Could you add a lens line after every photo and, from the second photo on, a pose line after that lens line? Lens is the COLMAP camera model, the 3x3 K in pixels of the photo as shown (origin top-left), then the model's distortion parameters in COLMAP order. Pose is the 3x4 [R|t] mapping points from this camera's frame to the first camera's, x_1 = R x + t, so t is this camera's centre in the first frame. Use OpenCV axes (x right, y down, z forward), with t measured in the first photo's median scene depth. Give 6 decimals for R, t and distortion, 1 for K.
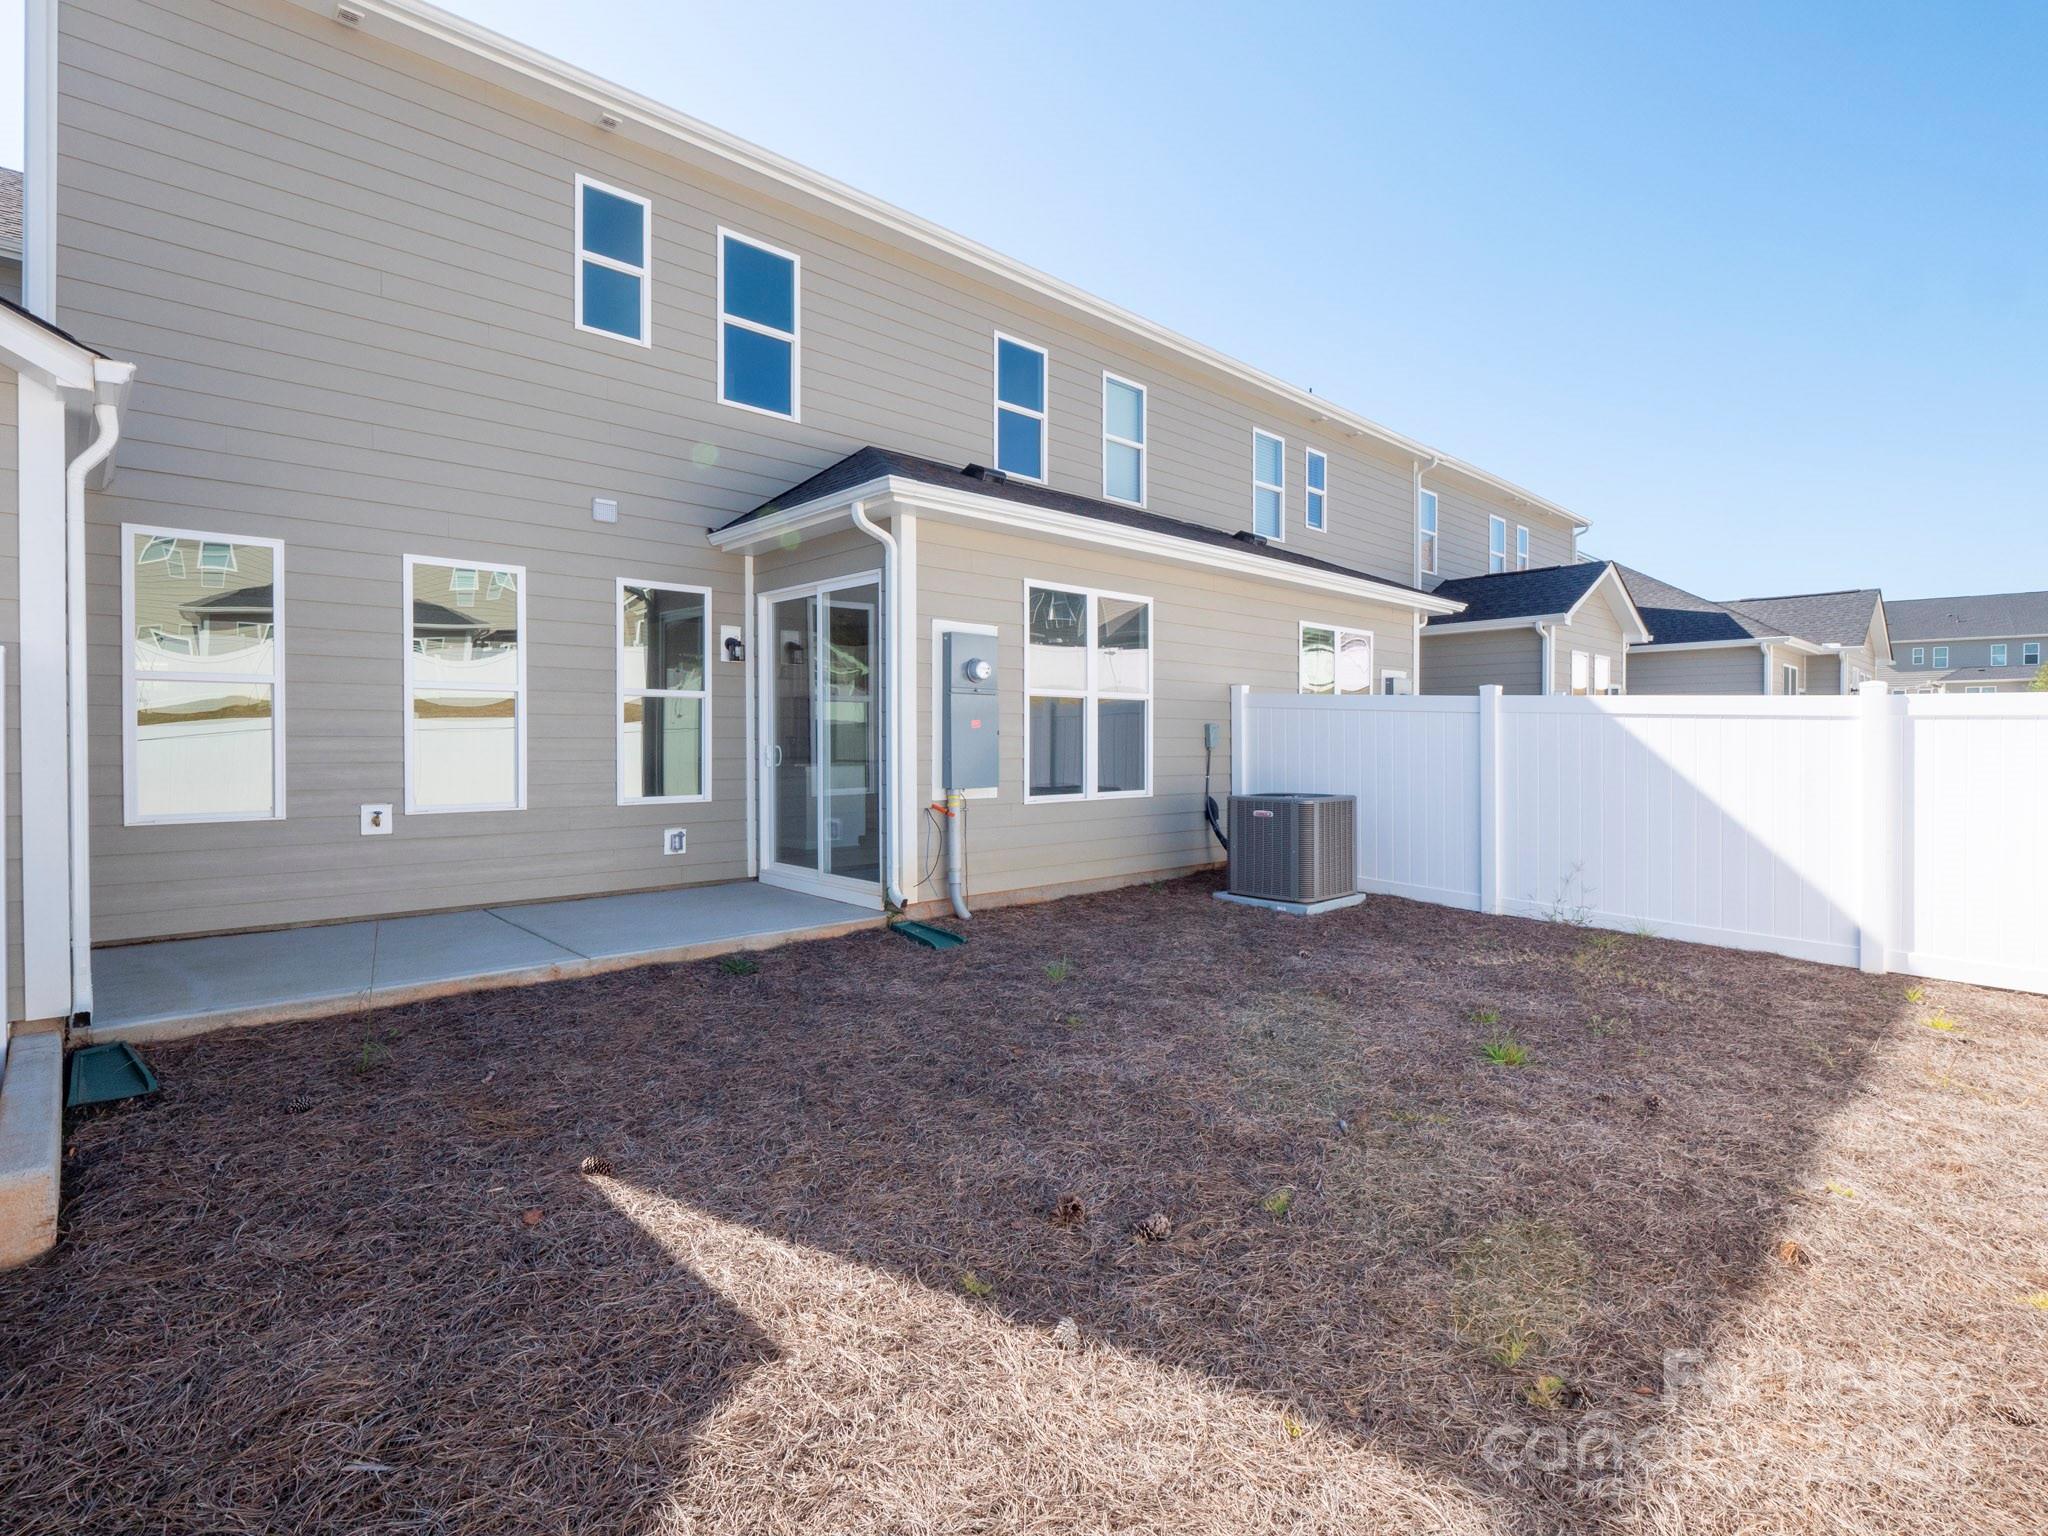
lens RADIAL K [[996.5, 0, 1079.4], [0, 996.5, 752.1], [0, 0, 1]] dist [-0.026714, -0.000771]
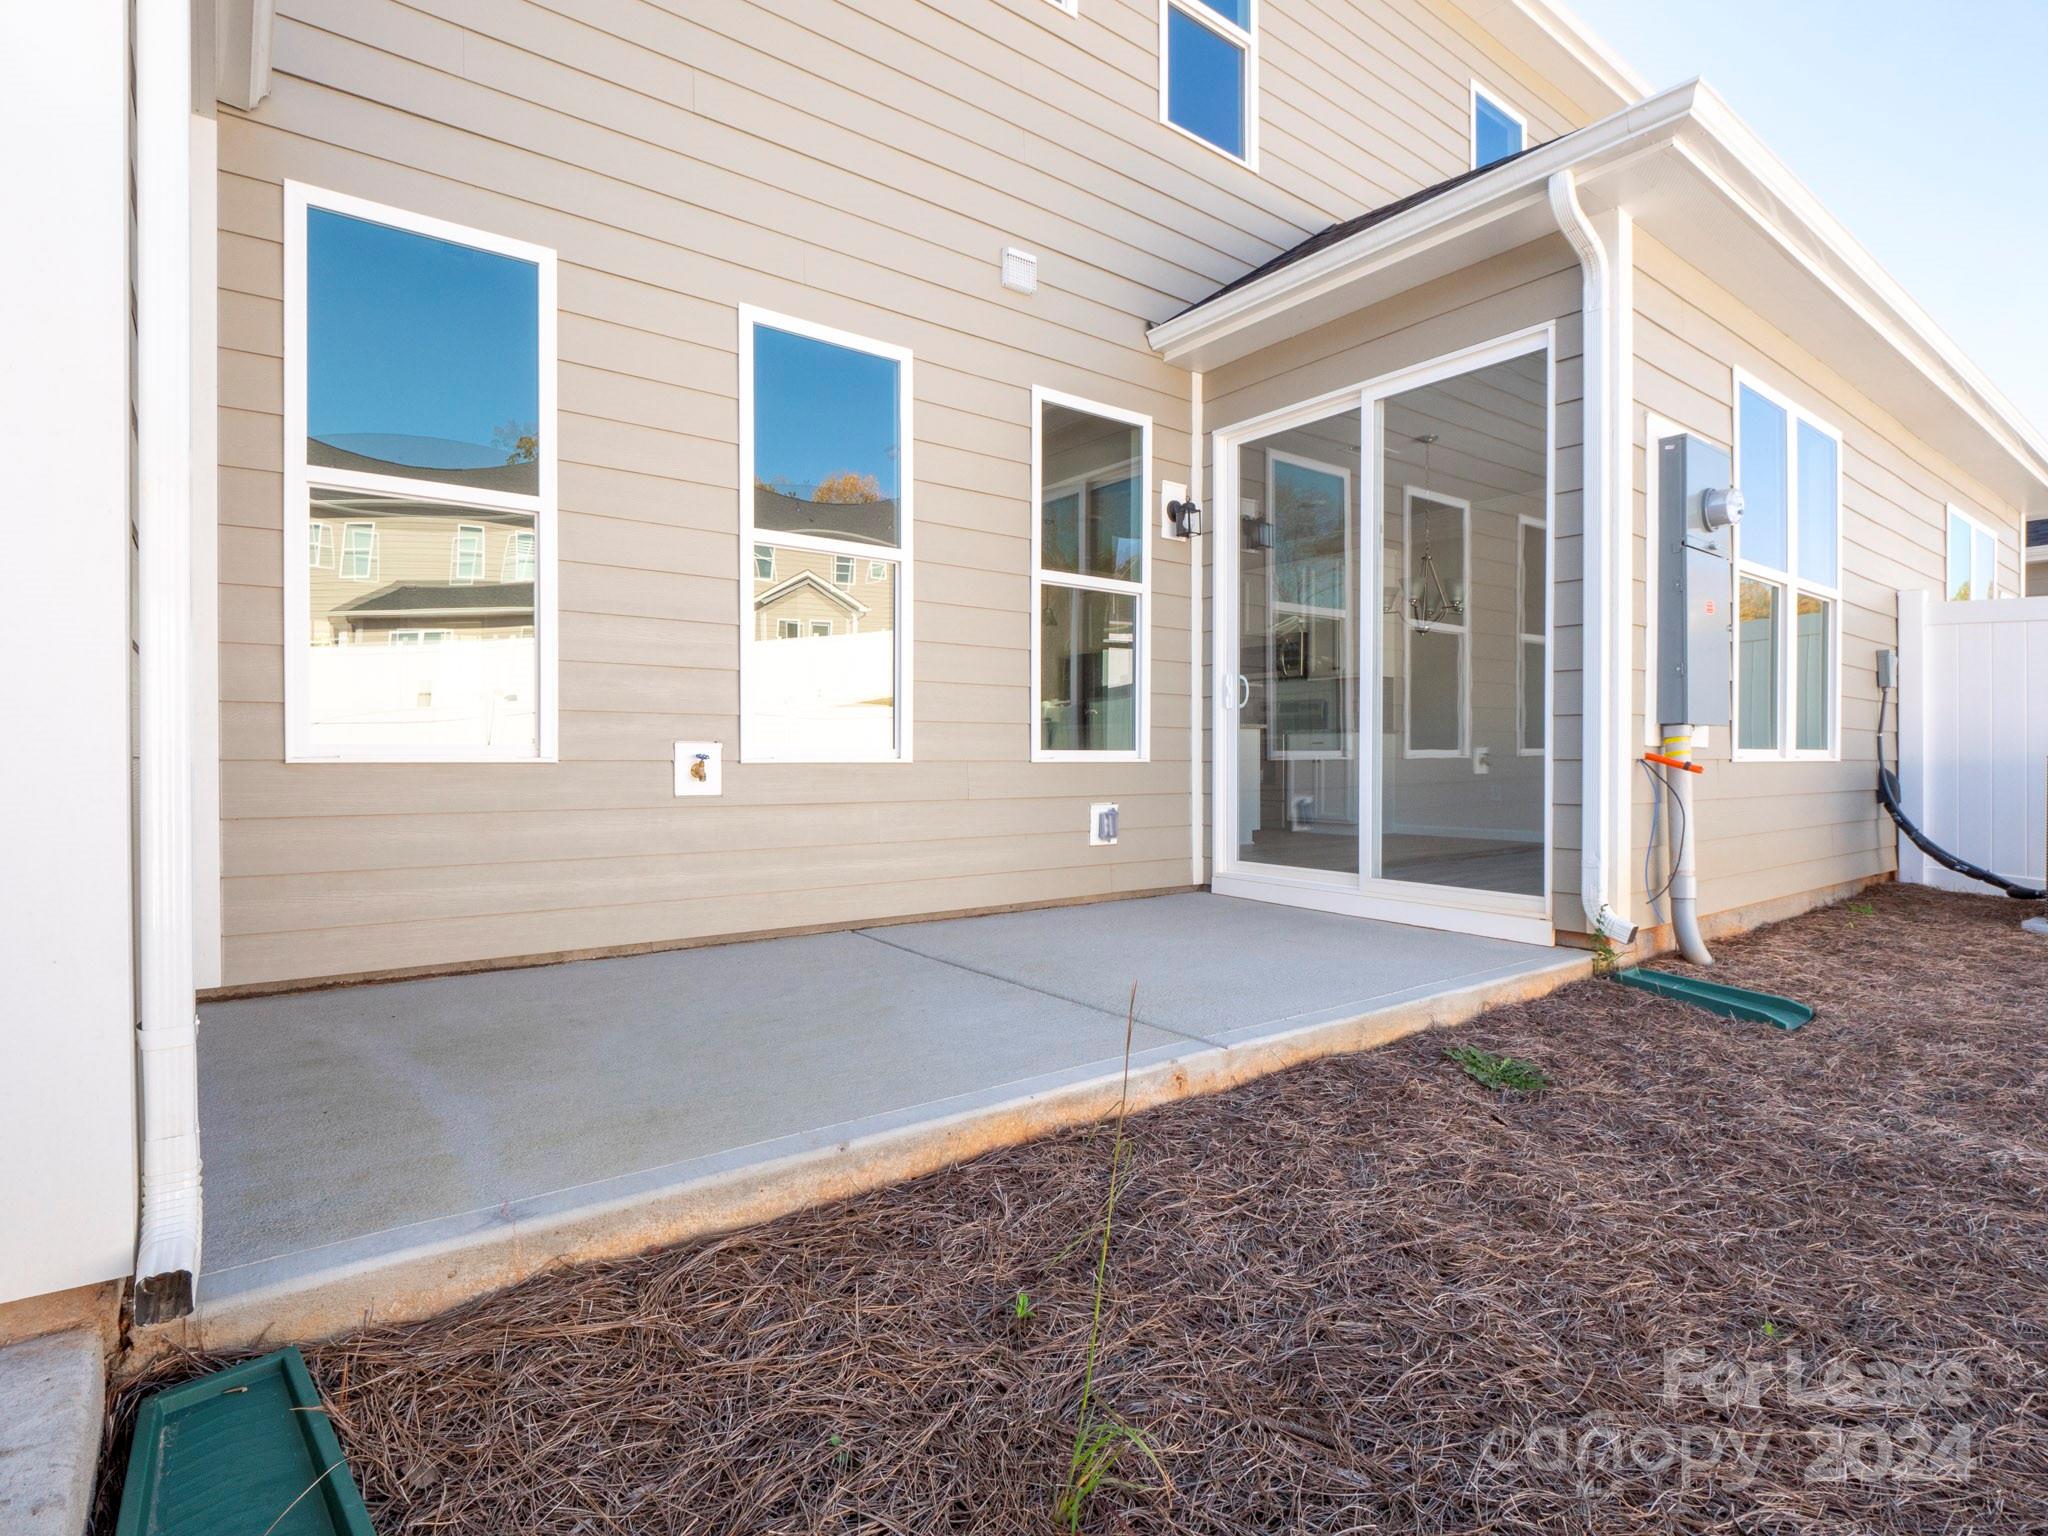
lens RADIAL K [[1020.5, 0, 1040.2], [0, 1020.5, 767.6], [0, 0, 1]] dist [-0.013110, -0.001750]
pose [[0.991349, 0.002005, -0.131239, -0.413055], [-0.002113, 0.999998, -0.000684, 0.062967], [0.131237, 0.000956, 0.991351, 0.414808]]
